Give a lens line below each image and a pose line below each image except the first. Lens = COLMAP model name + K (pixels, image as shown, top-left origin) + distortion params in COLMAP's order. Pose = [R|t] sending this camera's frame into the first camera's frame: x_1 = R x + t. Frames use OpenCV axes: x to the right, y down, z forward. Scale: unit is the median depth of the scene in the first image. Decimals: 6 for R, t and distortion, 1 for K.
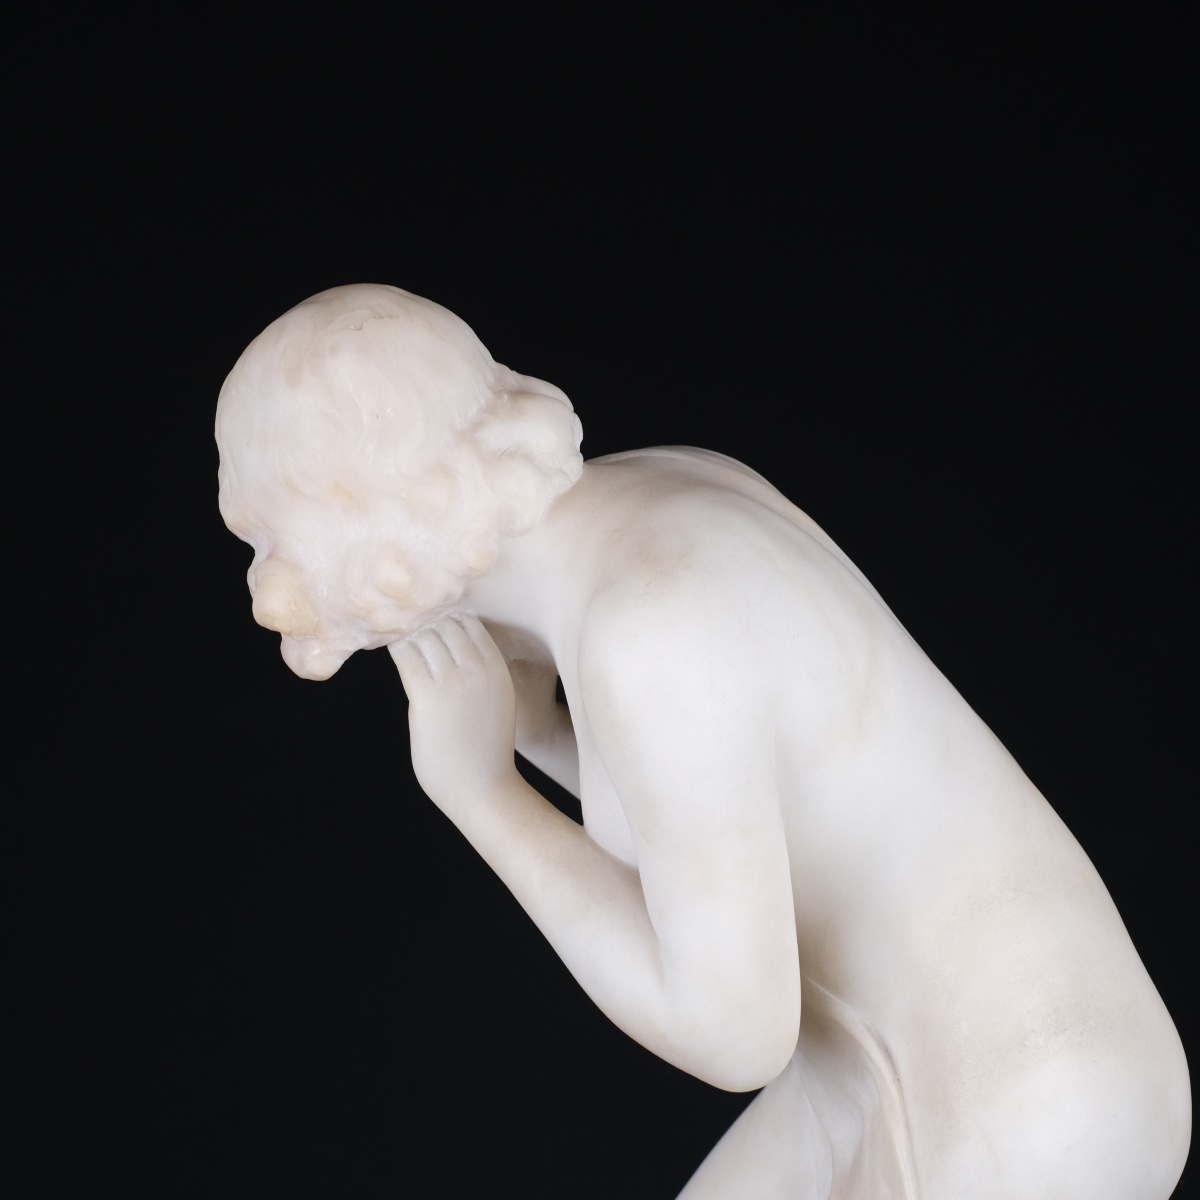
lens RADIAL K [[2998.5, 0, 601.7], [0, 2998.5, 599.4], [0, 0, 1]] dist [-0.079592, 0.000000]
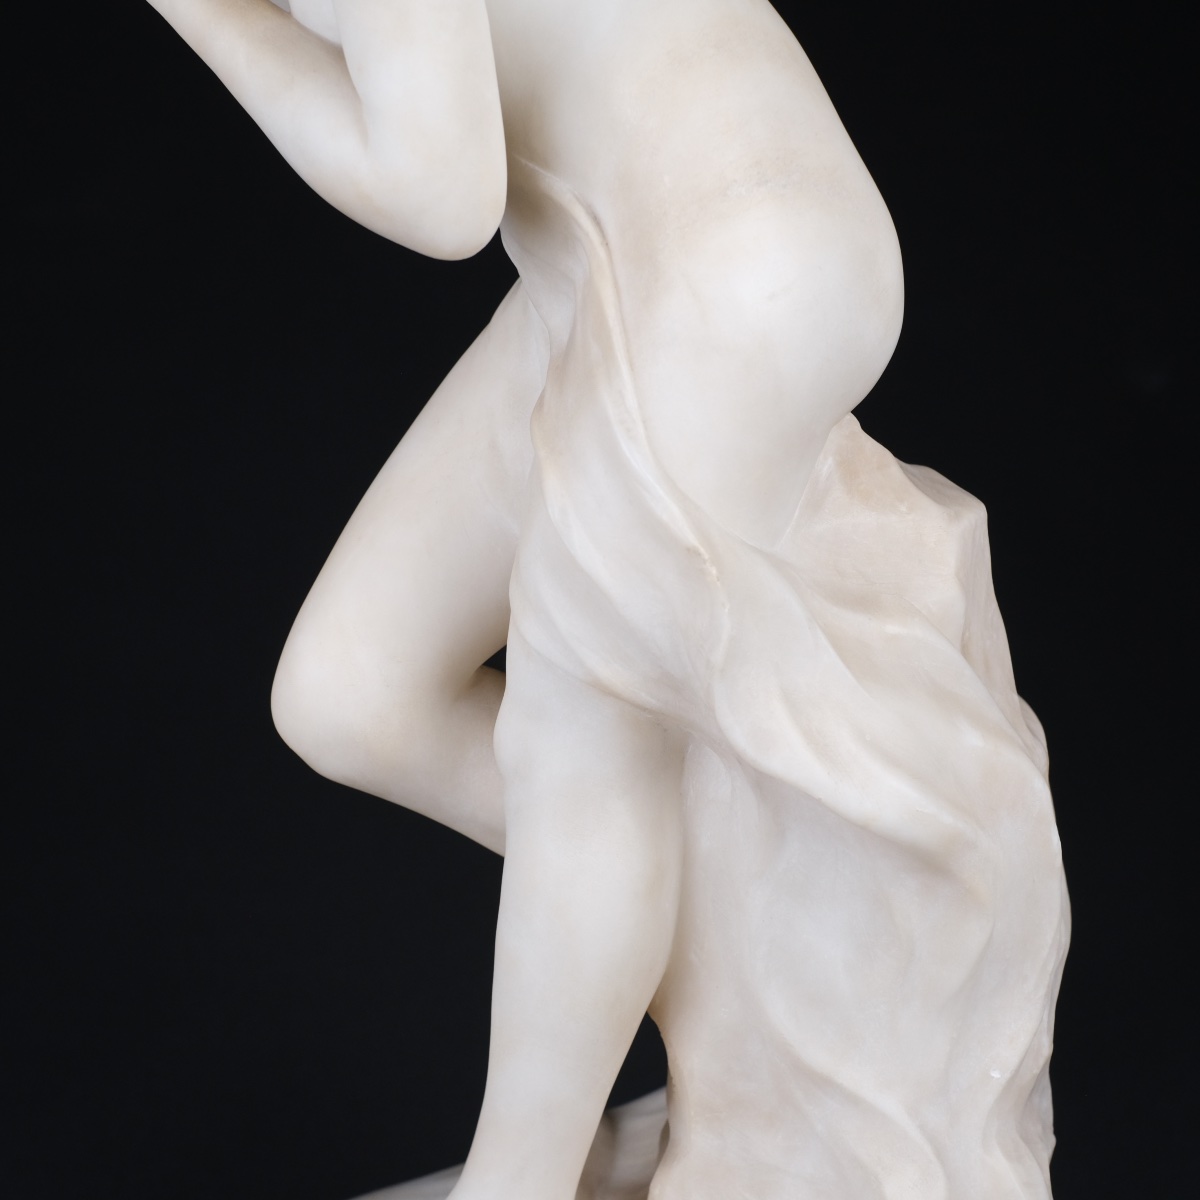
lens RADIAL K [[2998.5, 0, 594.3], [0, 2998.5, 597.0], [0, 0, 1]] dist [-0.079592, 0.000000]
pose [[0.998828, -0.032661, 0.035716, 0.055459], [0.029268, 0.995355, 0.091712, 0.187978], [-0.038545, -0.090560, 0.995145, -0.017423]]
